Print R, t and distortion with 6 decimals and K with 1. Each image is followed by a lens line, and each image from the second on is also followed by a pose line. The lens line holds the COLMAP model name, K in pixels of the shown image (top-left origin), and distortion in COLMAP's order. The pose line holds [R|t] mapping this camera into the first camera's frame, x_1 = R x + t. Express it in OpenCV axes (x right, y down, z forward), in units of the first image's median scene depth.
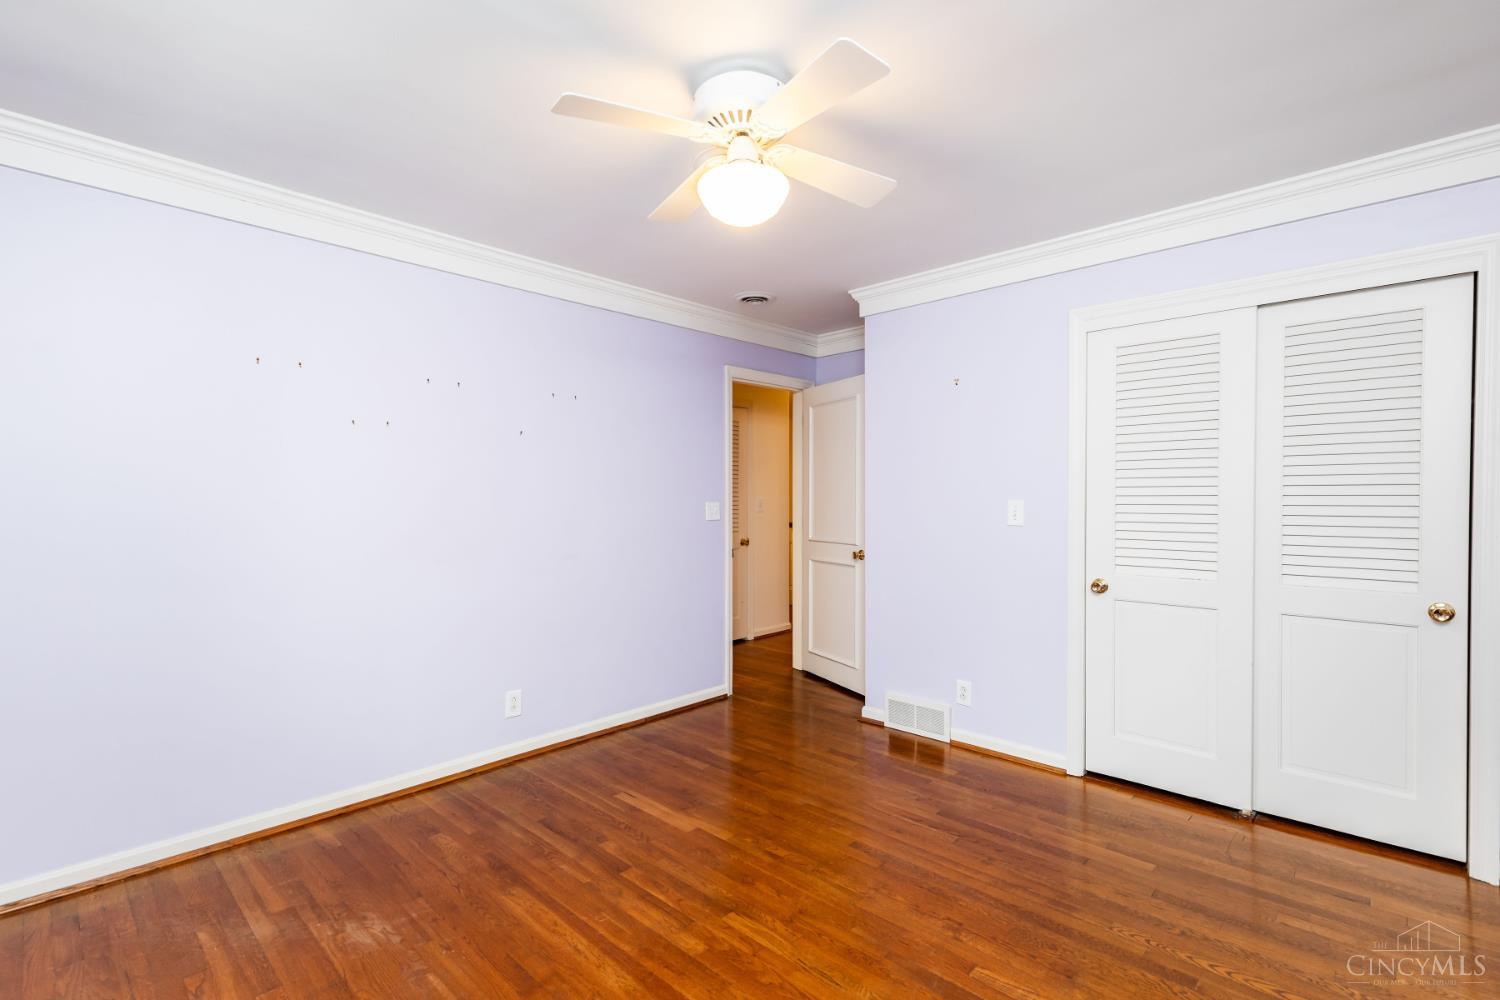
lens RADIAL K [[684.9, 0, 748.2], [0, 684.9, 504.0], [0, 0, 1]] dist [0.002324, -0.000301]
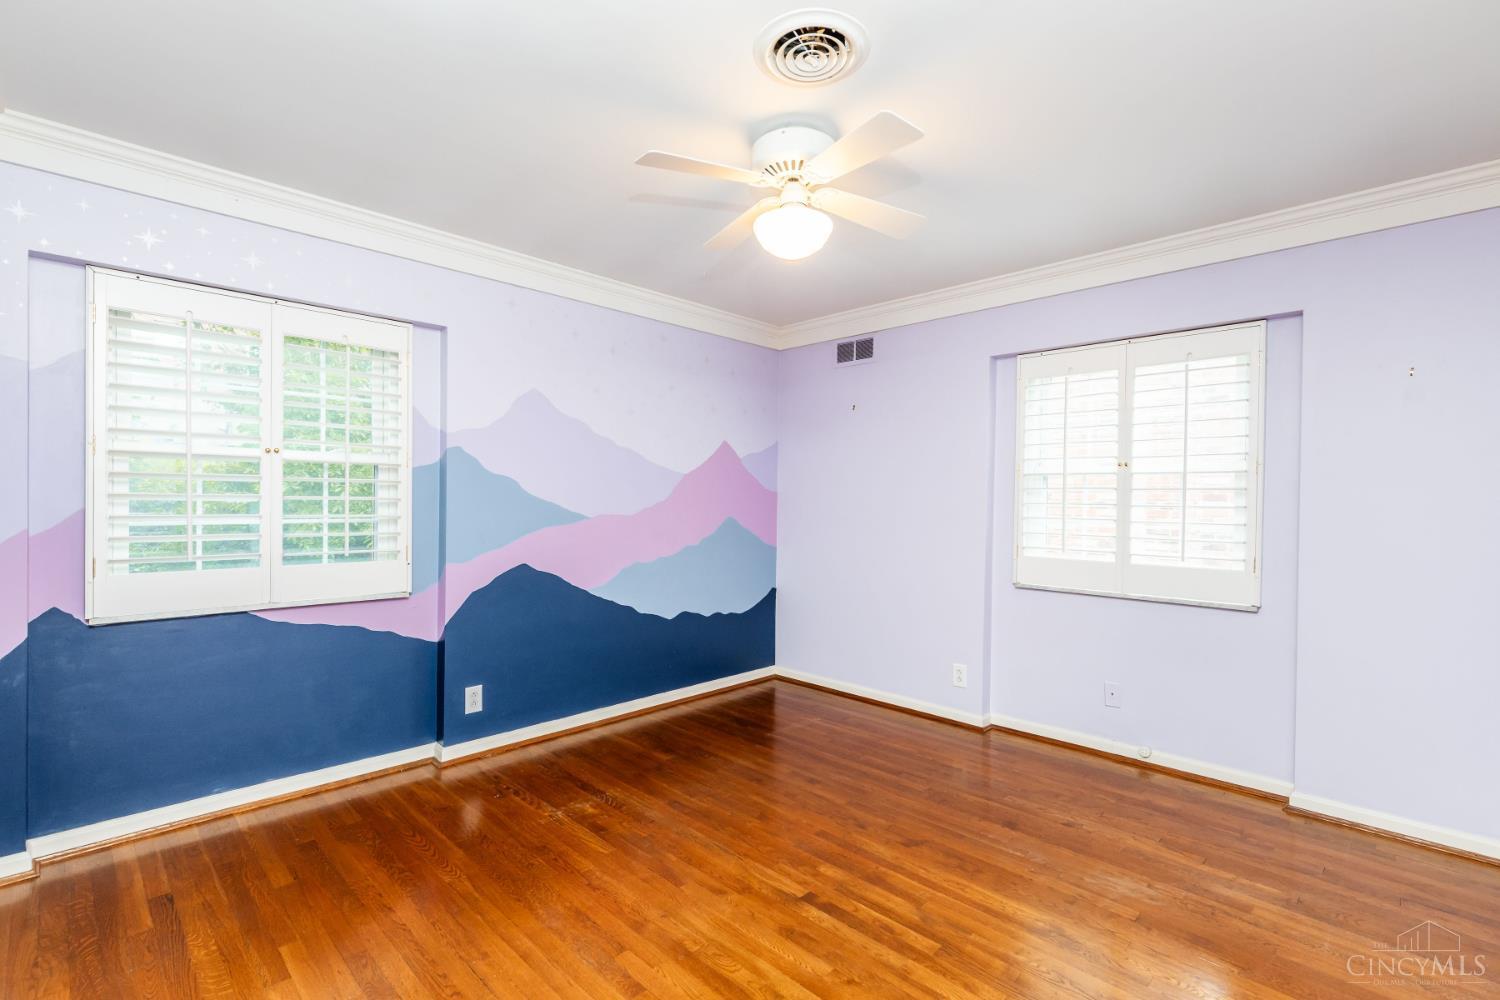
lens RADIAL K [[684.9, 0, 748.2], [0, 684.9, 504.0], [0, 0, 1]] dist [0.002324, -0.000301]
pose [[-0.999596, -0.014905, 0.024205, 0.038963], [-0.014581, 0.999802, 0.013538, -0.003550], [-0.024402, 0.013180, -0.999615, 2.078126]]
